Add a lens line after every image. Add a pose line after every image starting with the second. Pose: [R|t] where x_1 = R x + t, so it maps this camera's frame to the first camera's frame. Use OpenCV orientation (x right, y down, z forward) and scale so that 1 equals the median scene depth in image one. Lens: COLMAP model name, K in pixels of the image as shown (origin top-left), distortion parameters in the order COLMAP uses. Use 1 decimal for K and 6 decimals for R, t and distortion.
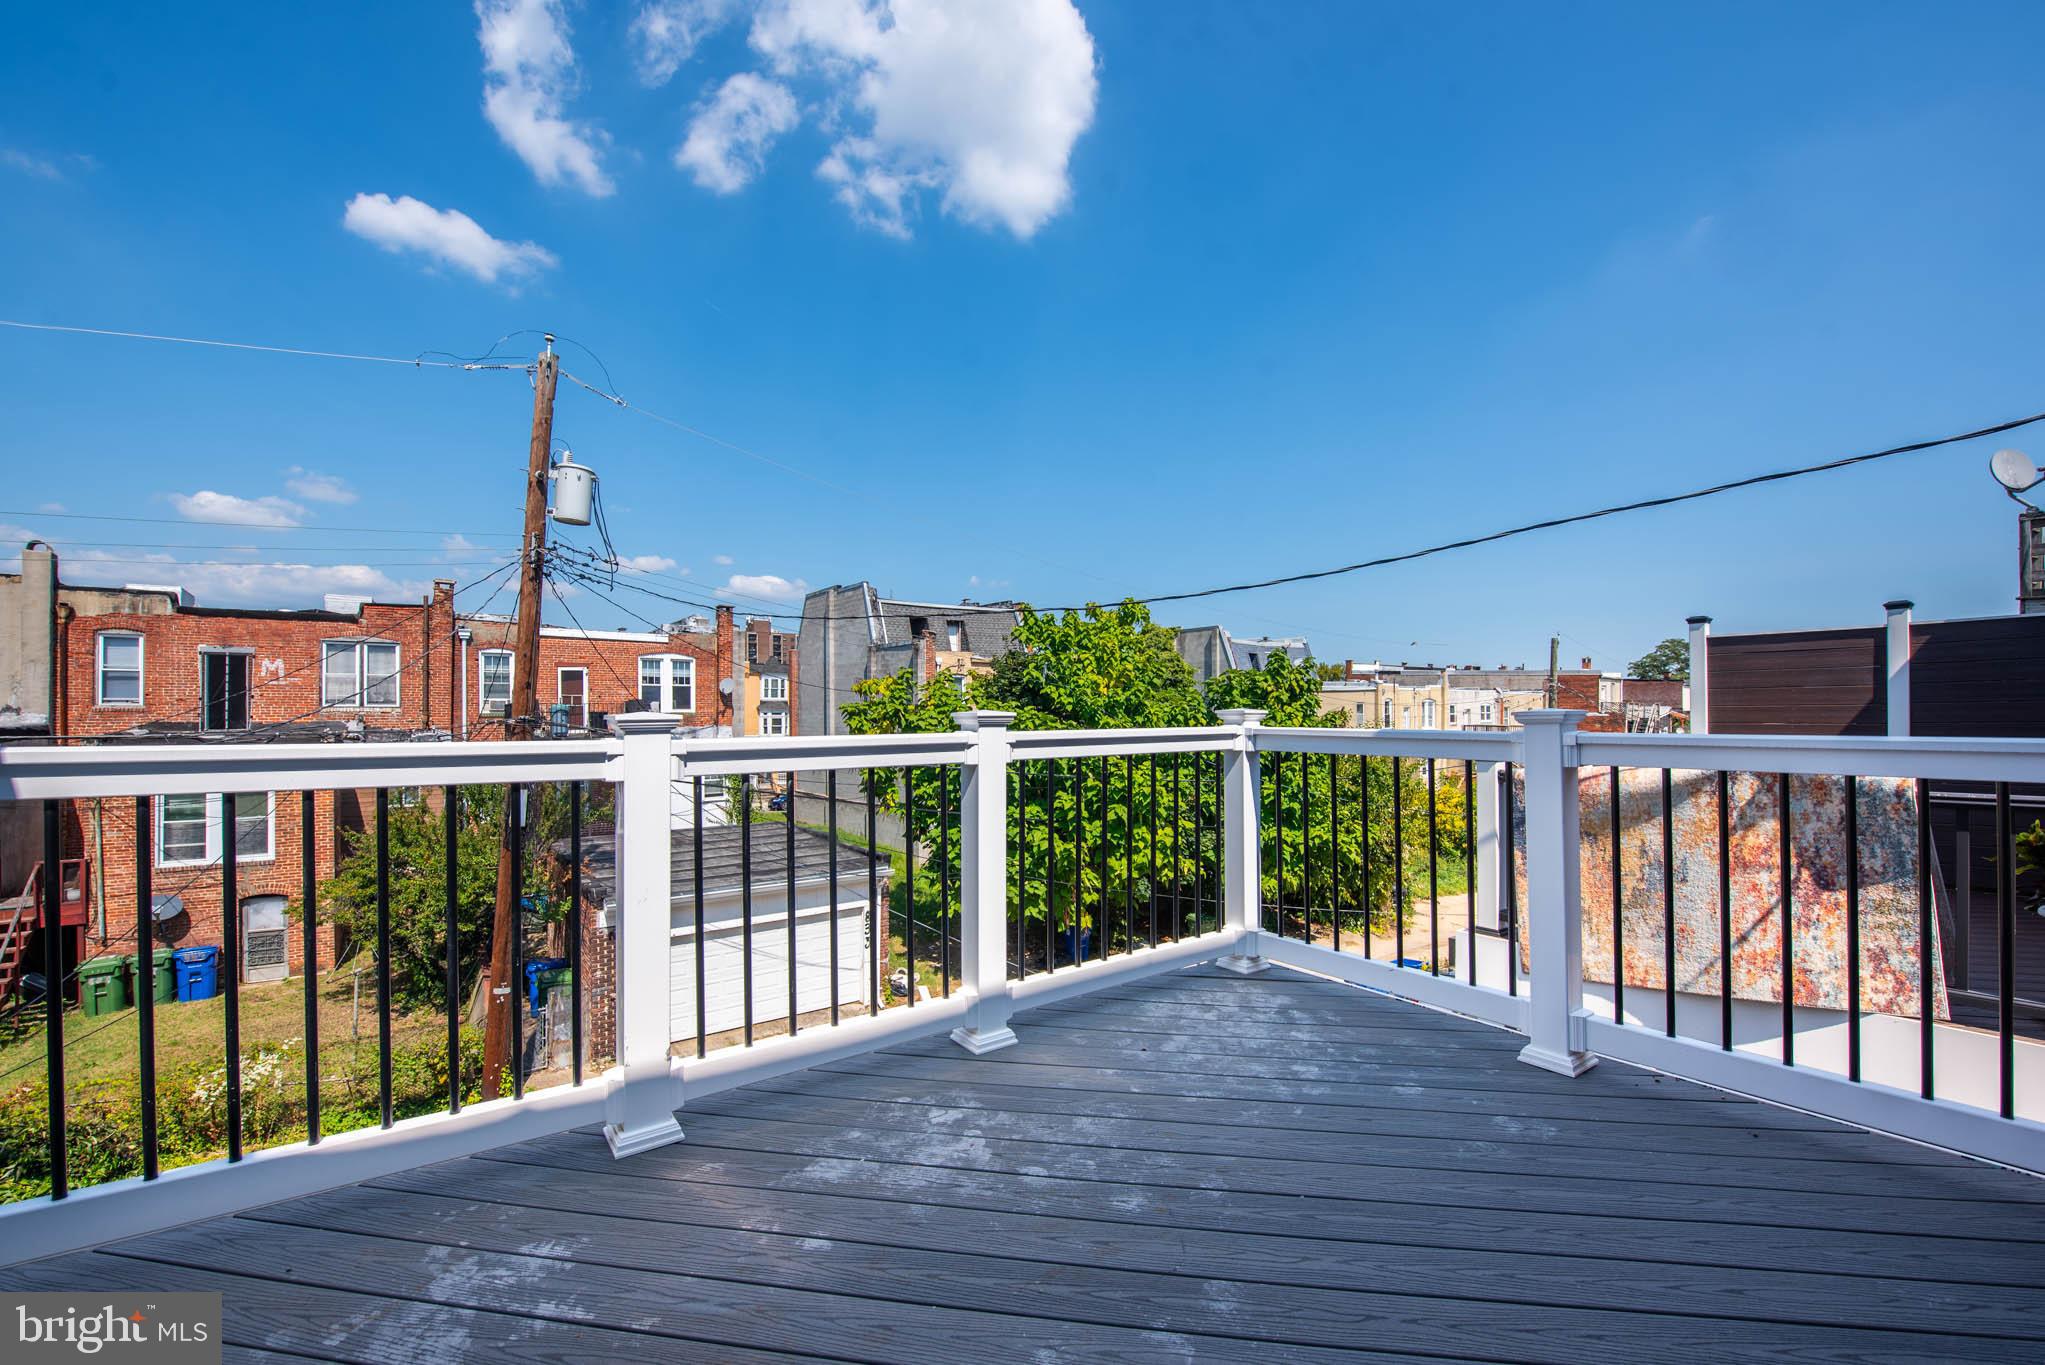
lens RADIAL K [[878.2, 0, 1019.7], [0, 878.2, 702.3], [0, 0, 1]] dist [-0.000743, -0.007813]
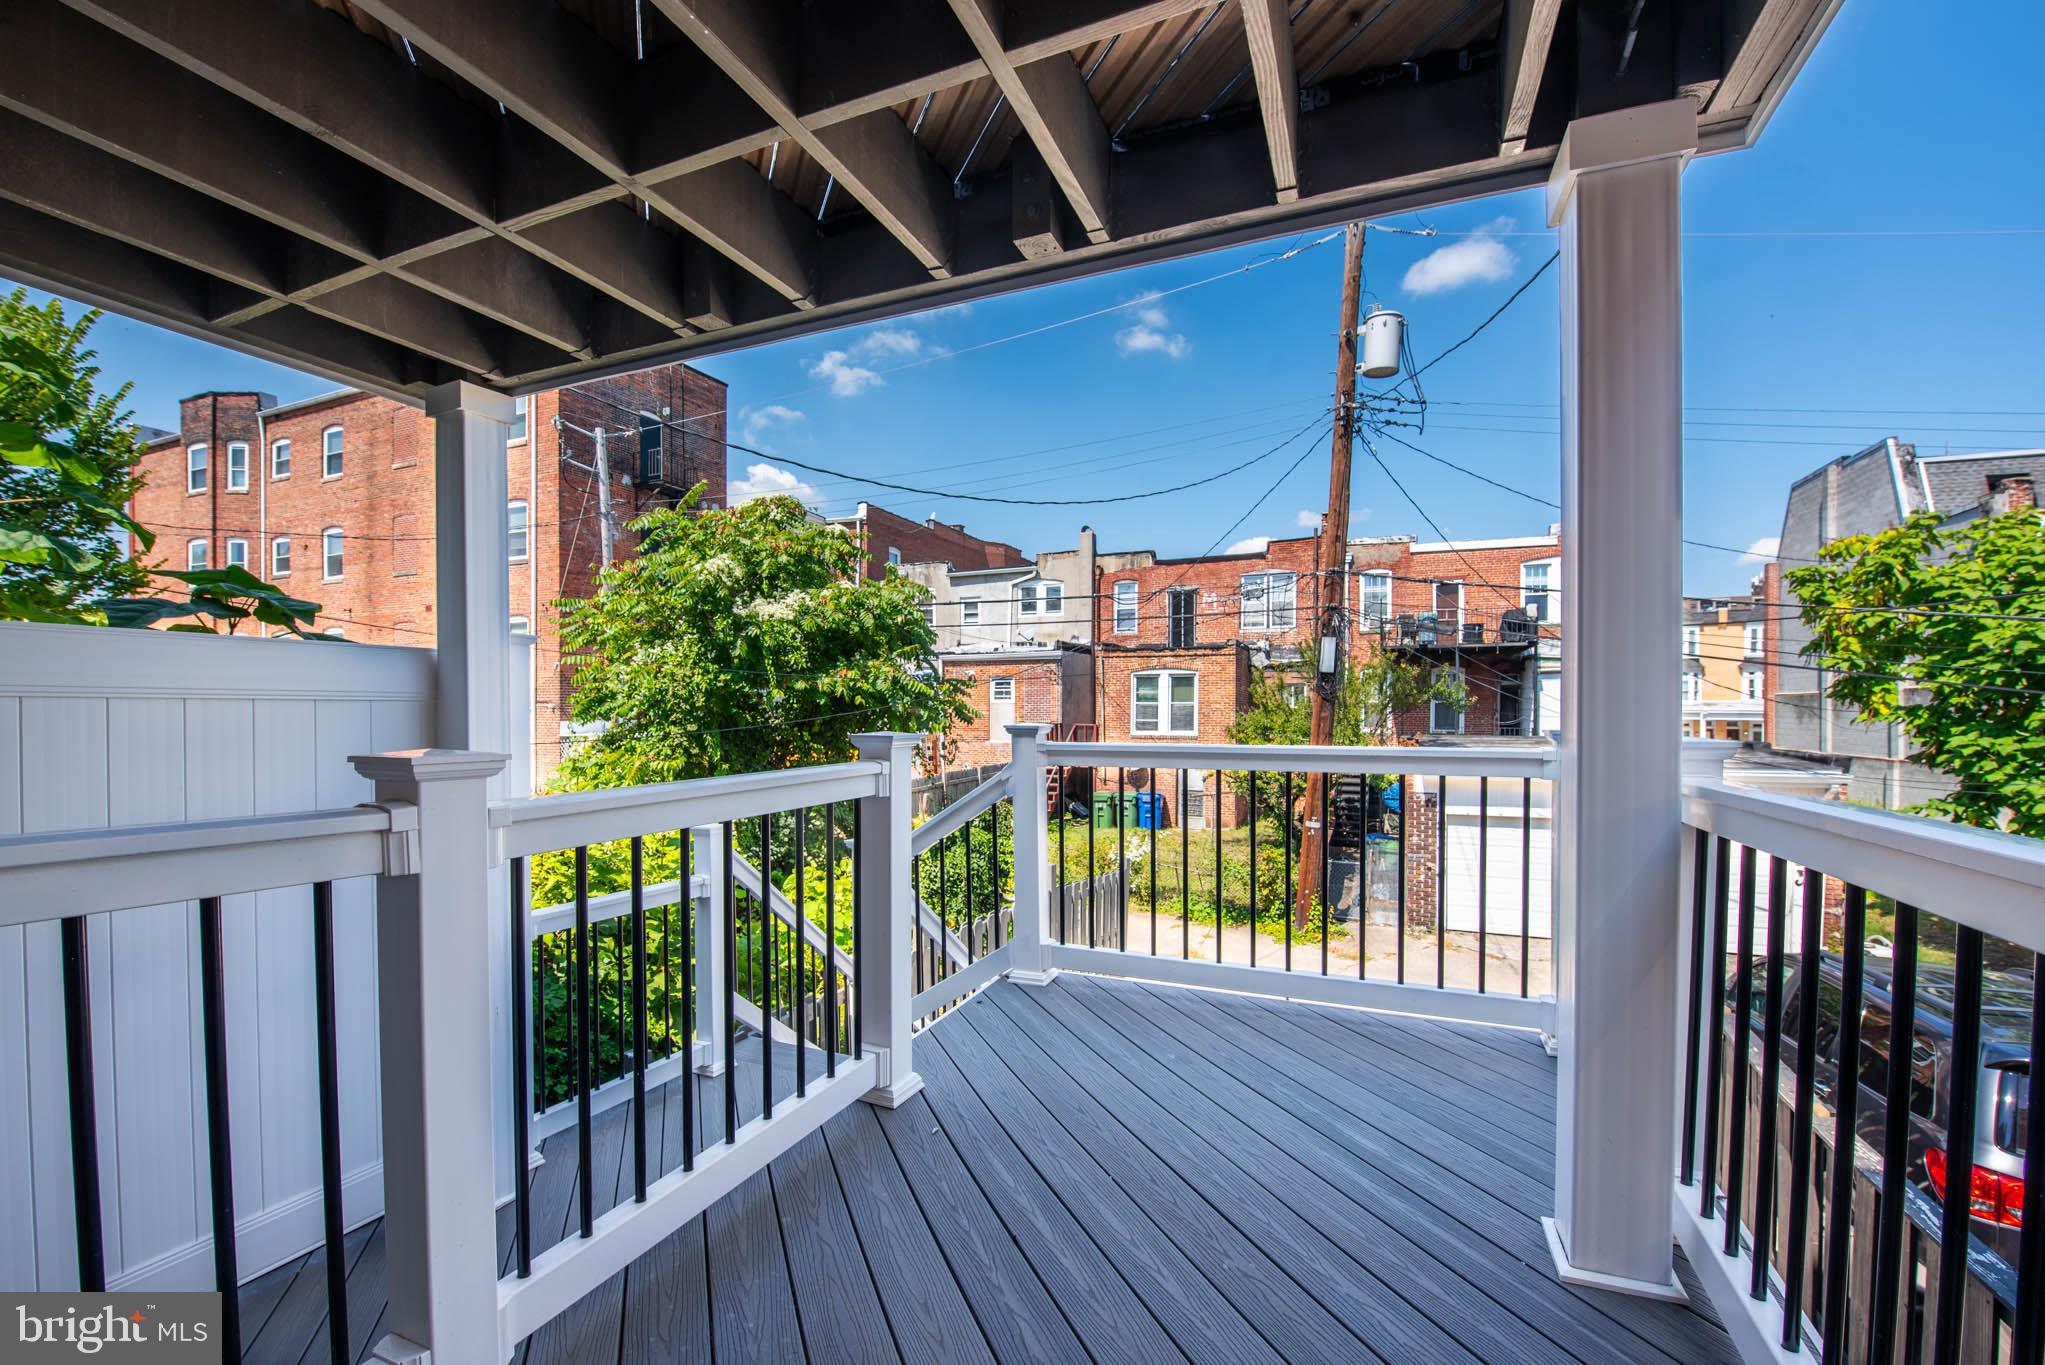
lens RADIAL K [[860.0, 0, 972.6], [0, 860.0, 734.7], [0, 0, 1]] dist [-0.018564, -0.000658]
pose [[0.486746, 0.023417, -0.873230, 0.083830], [0.001149, 0.999623, 0.027447, 0.122098], [0.873543, -0.014363, 0.486535, 0.075121]]
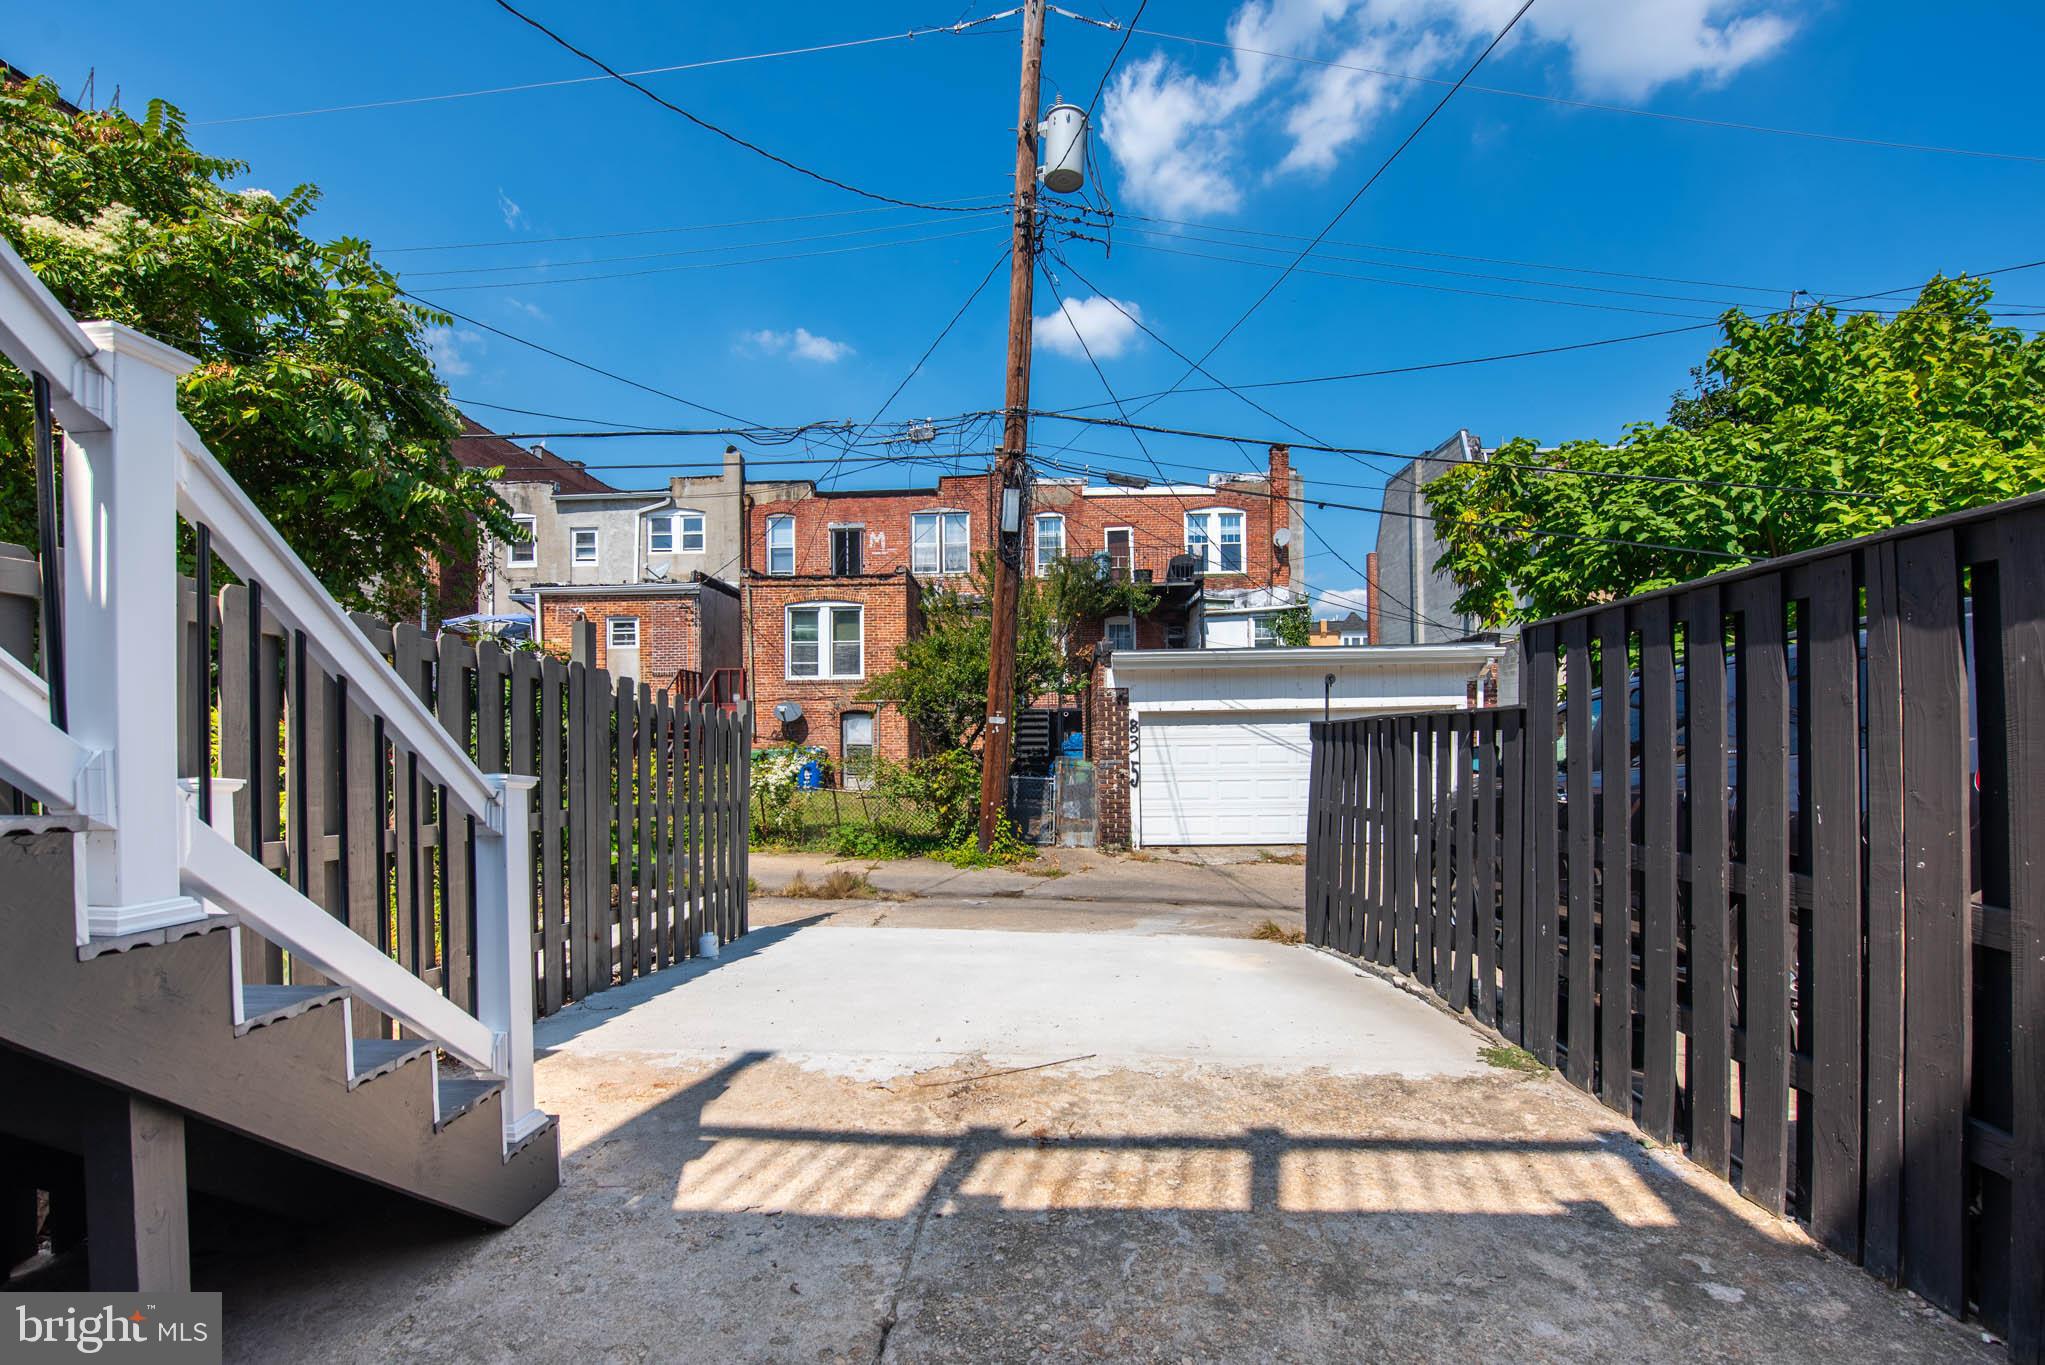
lens RADIAL K [[887.2, 0, 996.1], [0, 887.2, 757.4], [0, 0, 1]] dist [-0.008962, -0.000267]
pose [[0.783351, -0.003131, -0.621572, -0.021435], [0.008165, 0.999953, 0.005253, 0.234199], [0.621526, -0.009191, 0.783340, 0.191232]]
